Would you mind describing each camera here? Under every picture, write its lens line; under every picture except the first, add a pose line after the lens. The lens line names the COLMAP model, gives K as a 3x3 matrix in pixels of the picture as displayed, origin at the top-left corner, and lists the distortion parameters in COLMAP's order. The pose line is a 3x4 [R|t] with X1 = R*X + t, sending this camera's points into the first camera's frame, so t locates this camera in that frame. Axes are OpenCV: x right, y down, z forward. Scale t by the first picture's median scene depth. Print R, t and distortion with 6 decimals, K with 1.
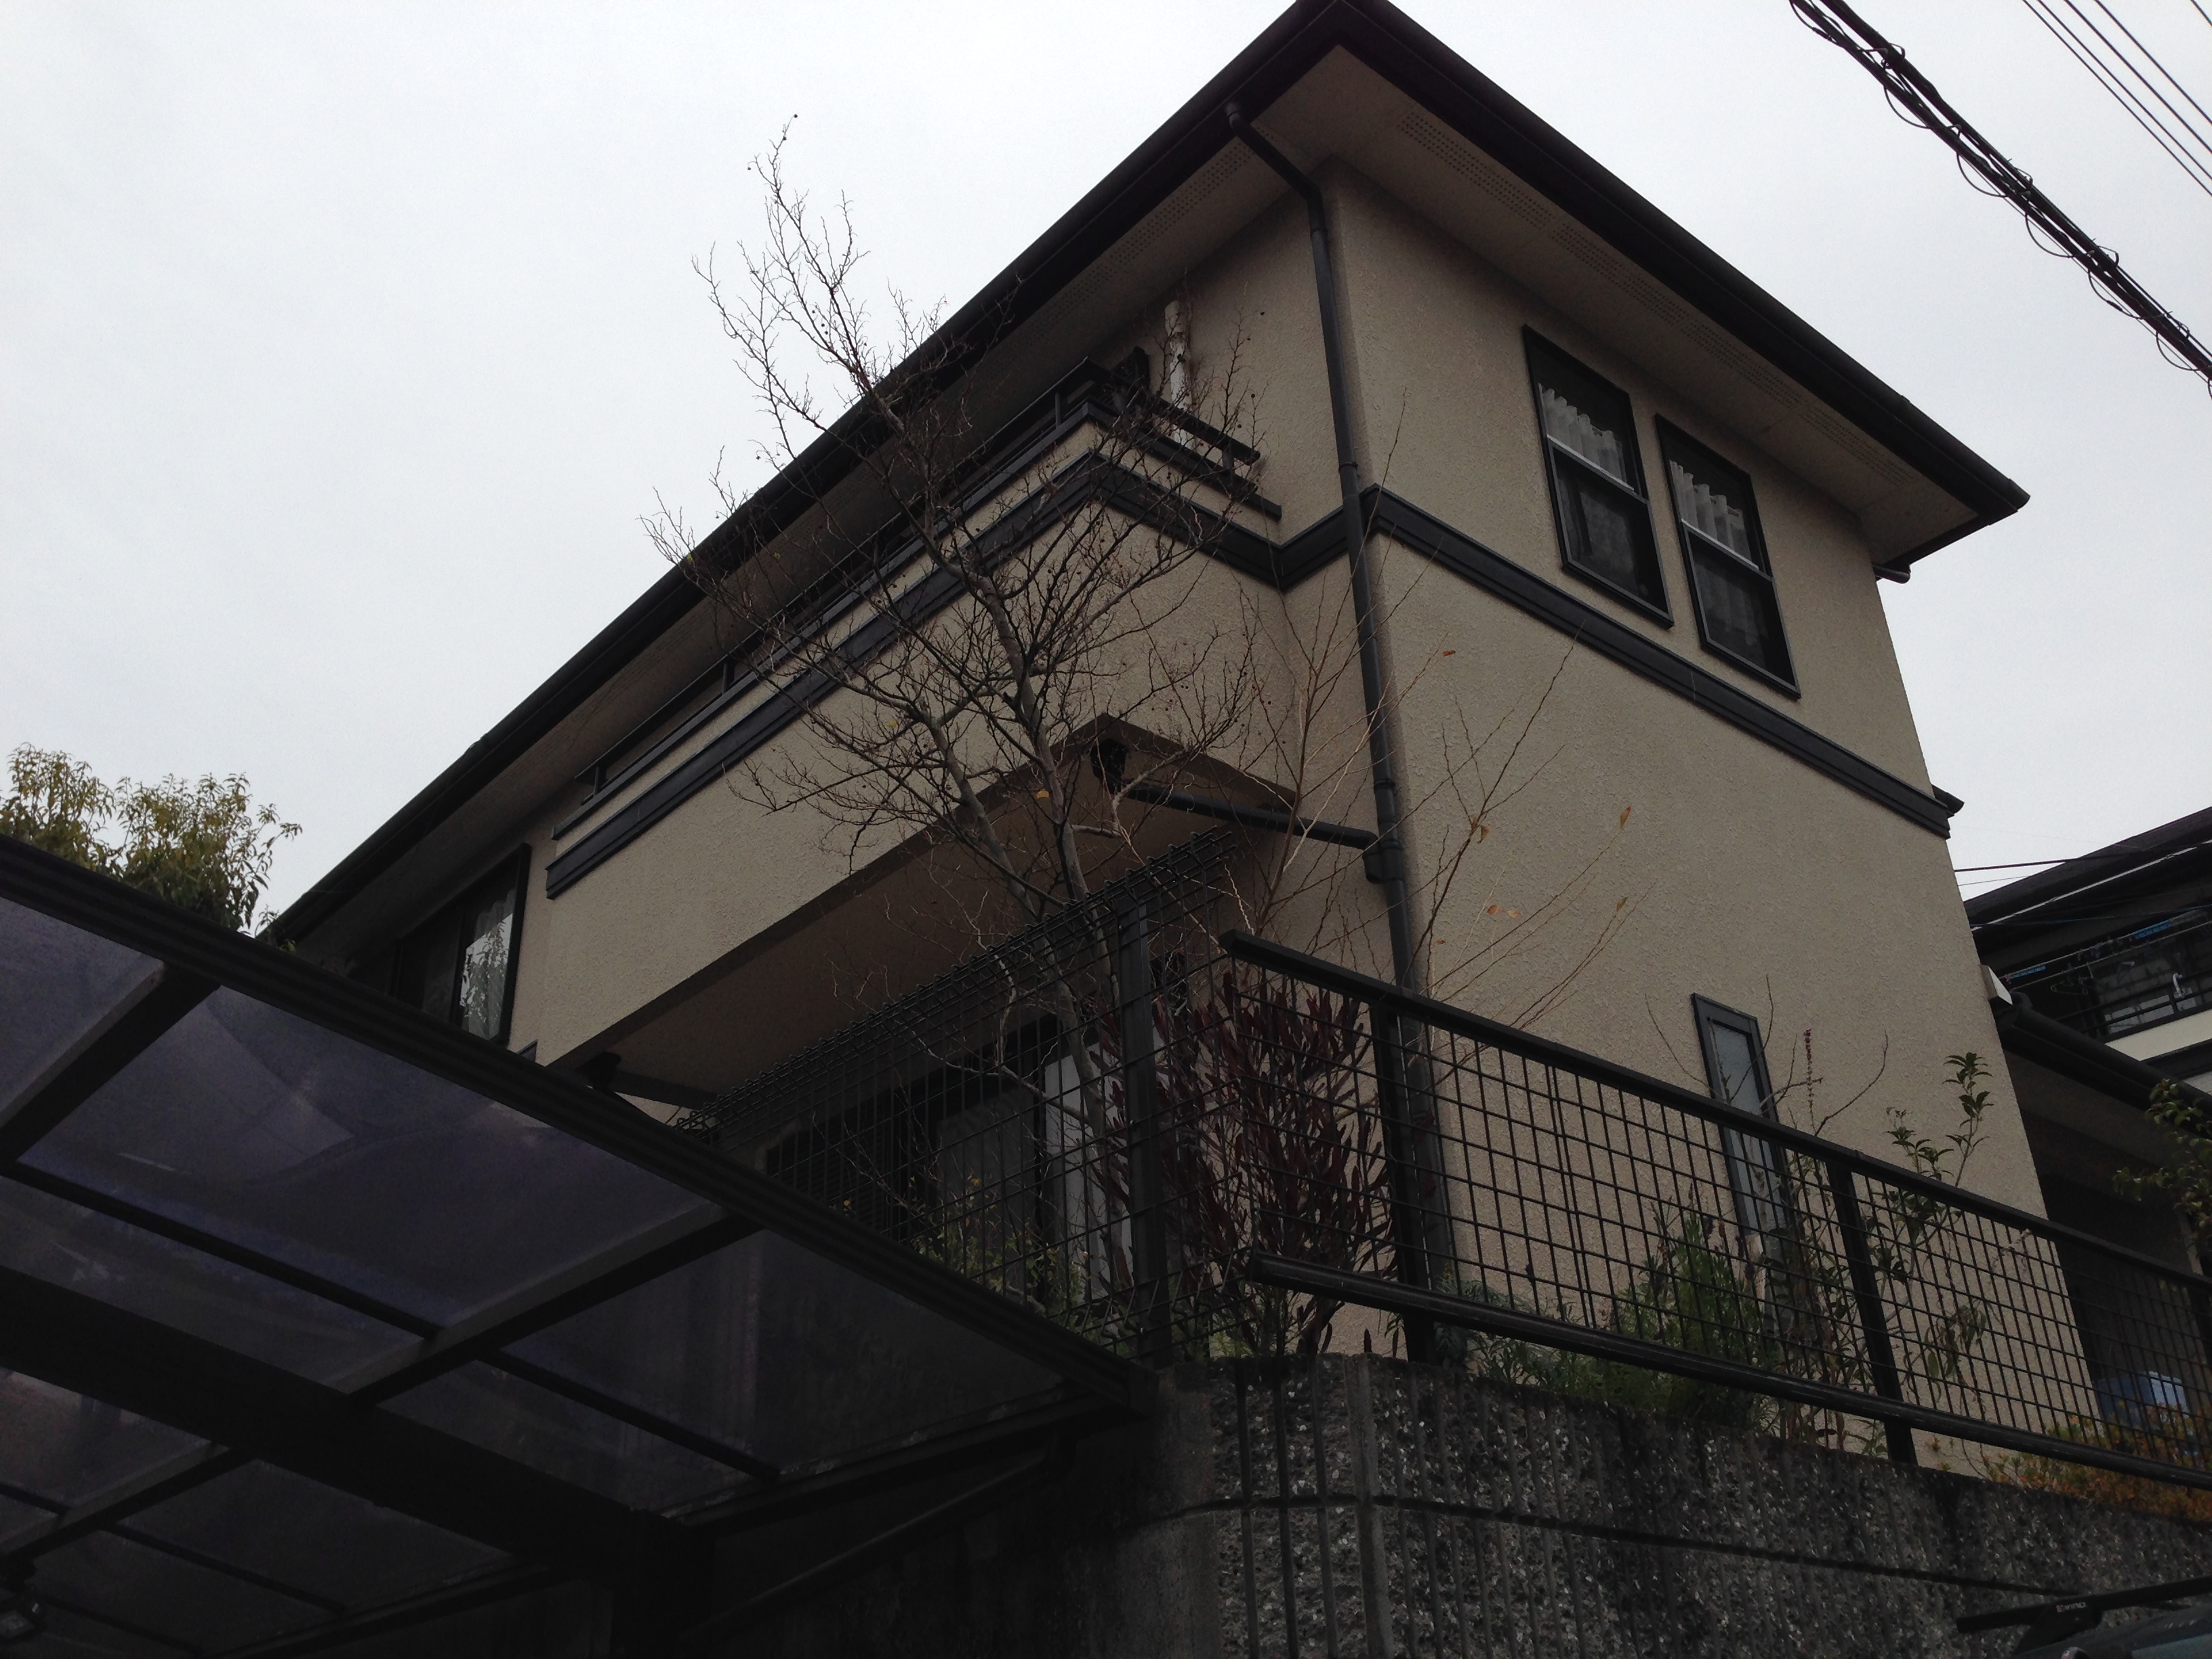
lens RADIAL K [[2072.8, 0, 1114.9], [0, 2072.8, 816.2], [0, 0, 1]] dist [0.094545, -0.127278]
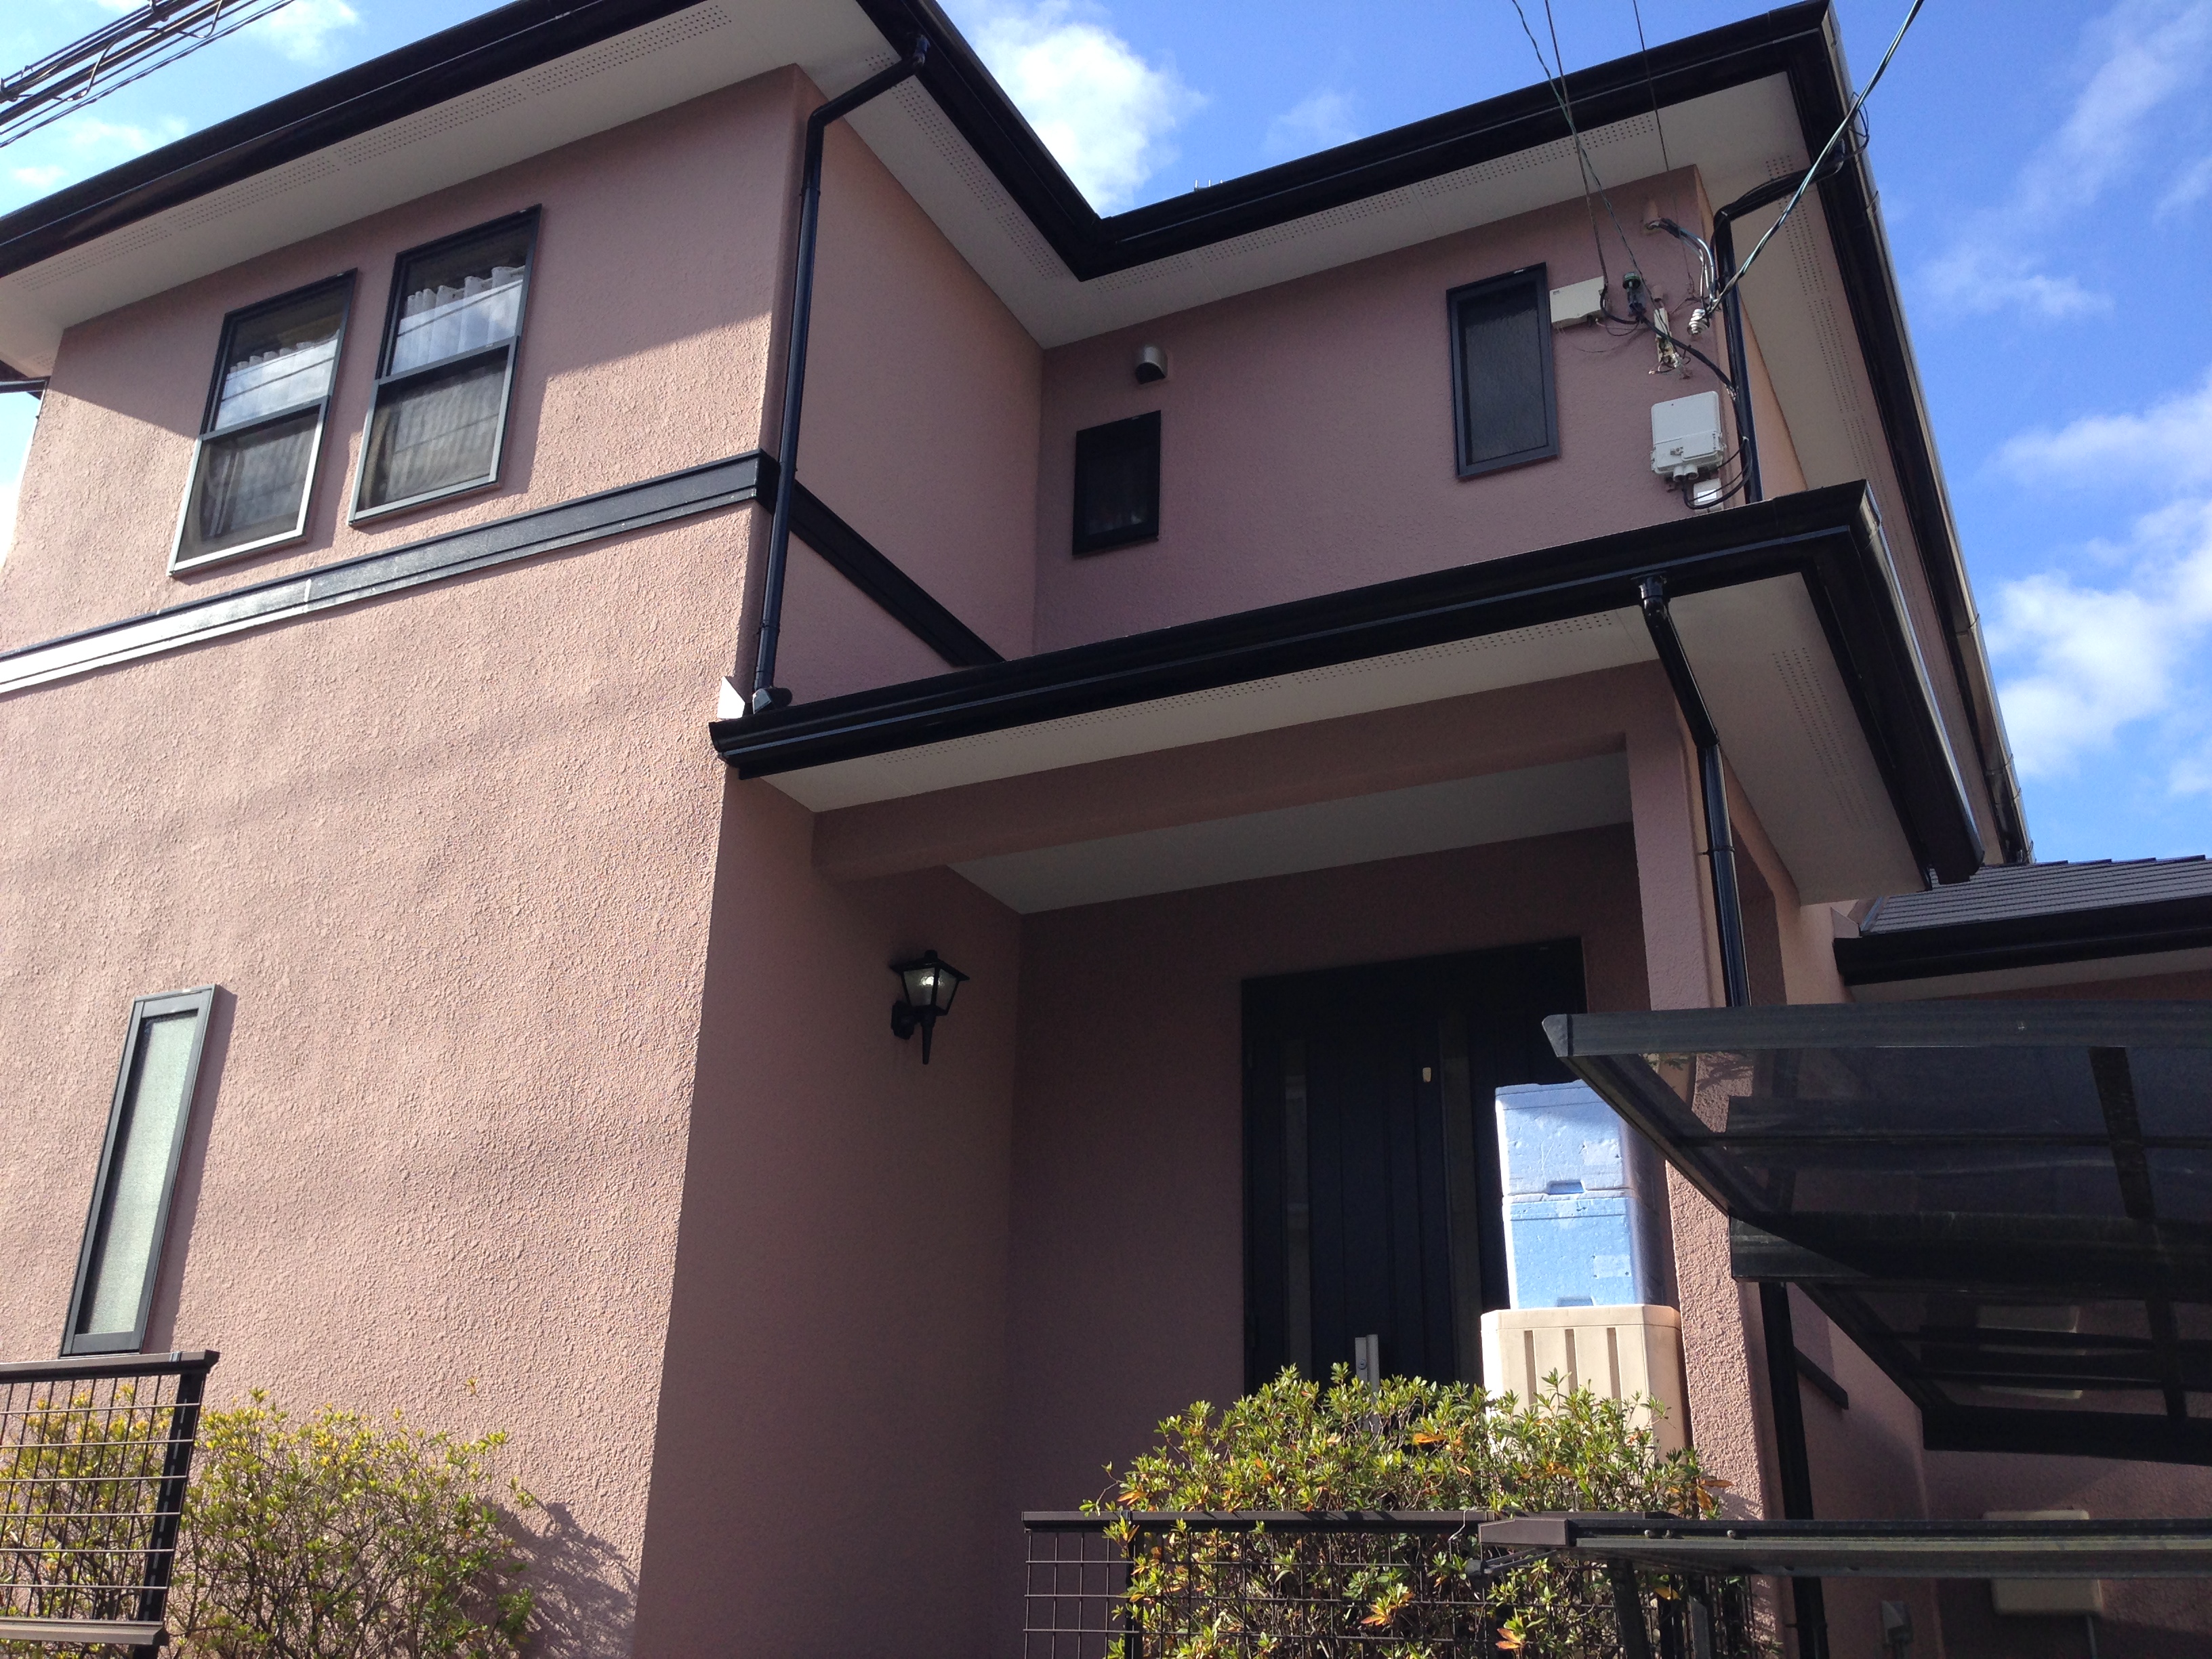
lens RADIAL K [[2061.1, 0, 1107.1], [0, 2061.1, 792.9], [0, 0, 1]] dist [0.077203, -0.009722]
pose [[0.365901, -0.316586, -0.875152, 1.313571], [0.400866, 0.902270, -0.158794, 0.332534], [0.839895, -0.292716, 0.457050, 0.965231]]
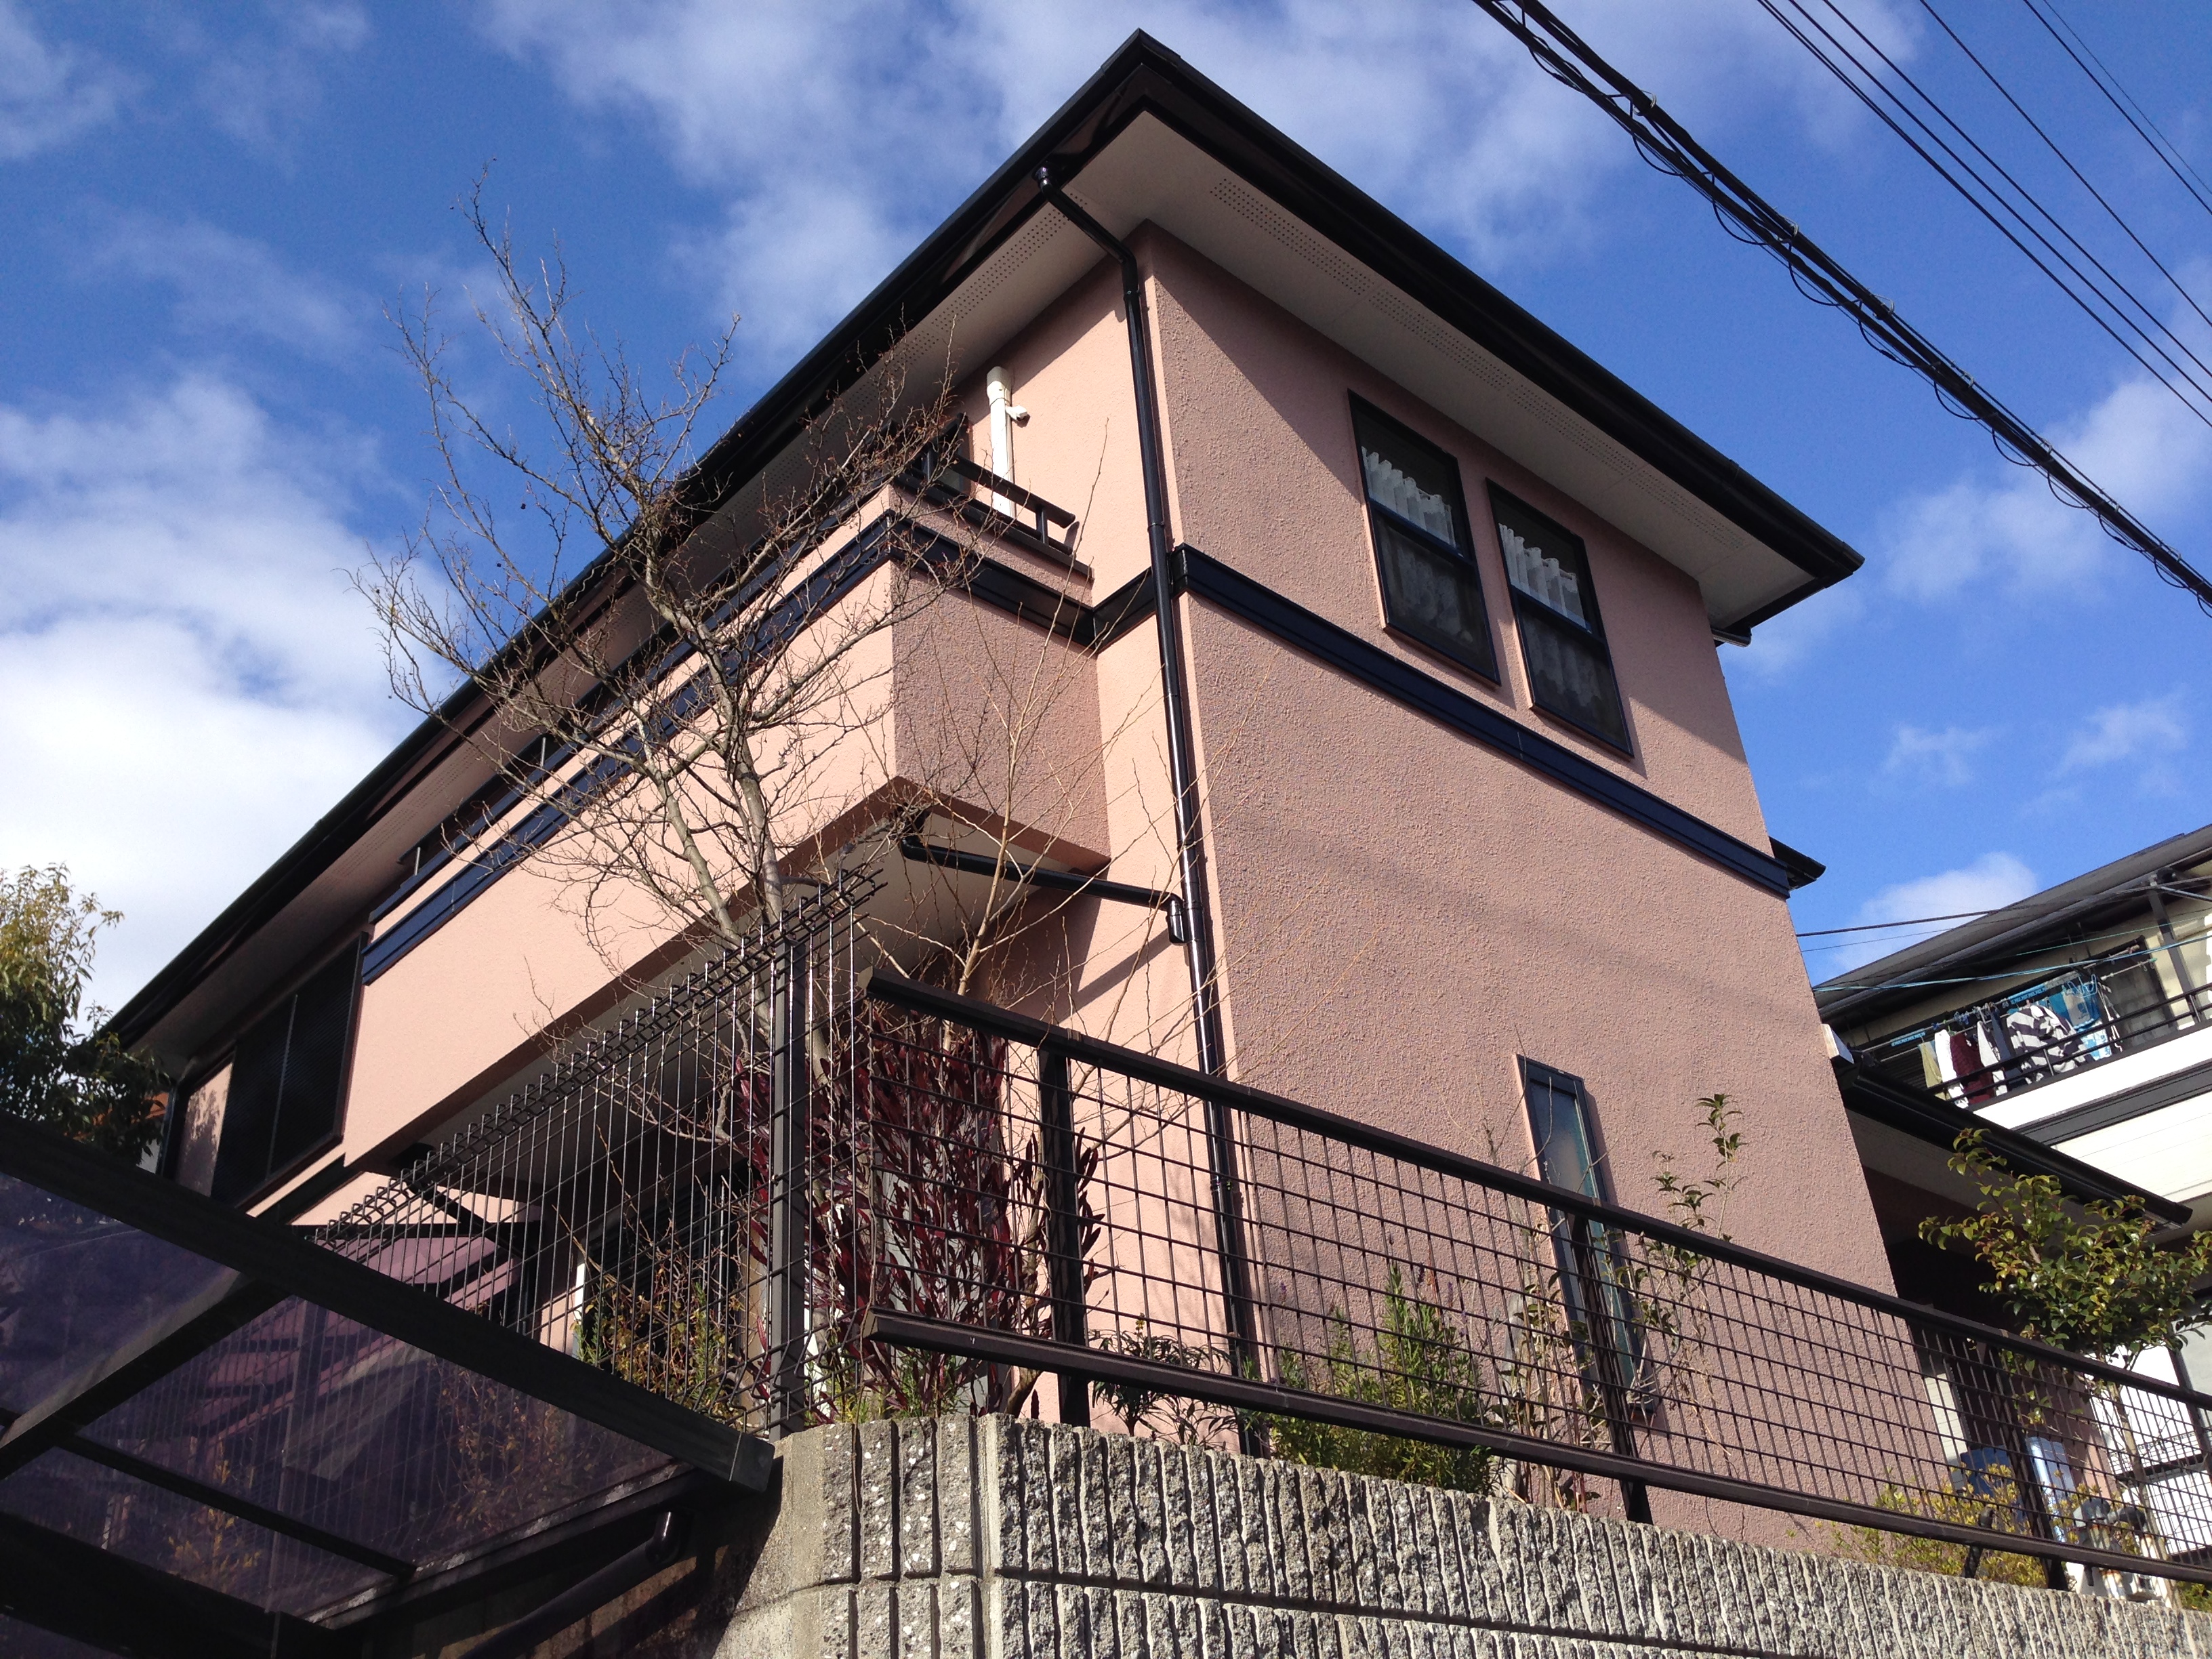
lens RADIAL K [[2072.8, 0, 1114.9], [0, 2072.8, 816.2], [0, 0, 1]] dist [0.094545, -0.127278]
pose [[0.999276, -0.014865, 0.035019, 0.051868], [0.016327, 0.998991, -0.041841, 0.010215], [-0.034362, 0.042383, 0.998510, 0.017614]]
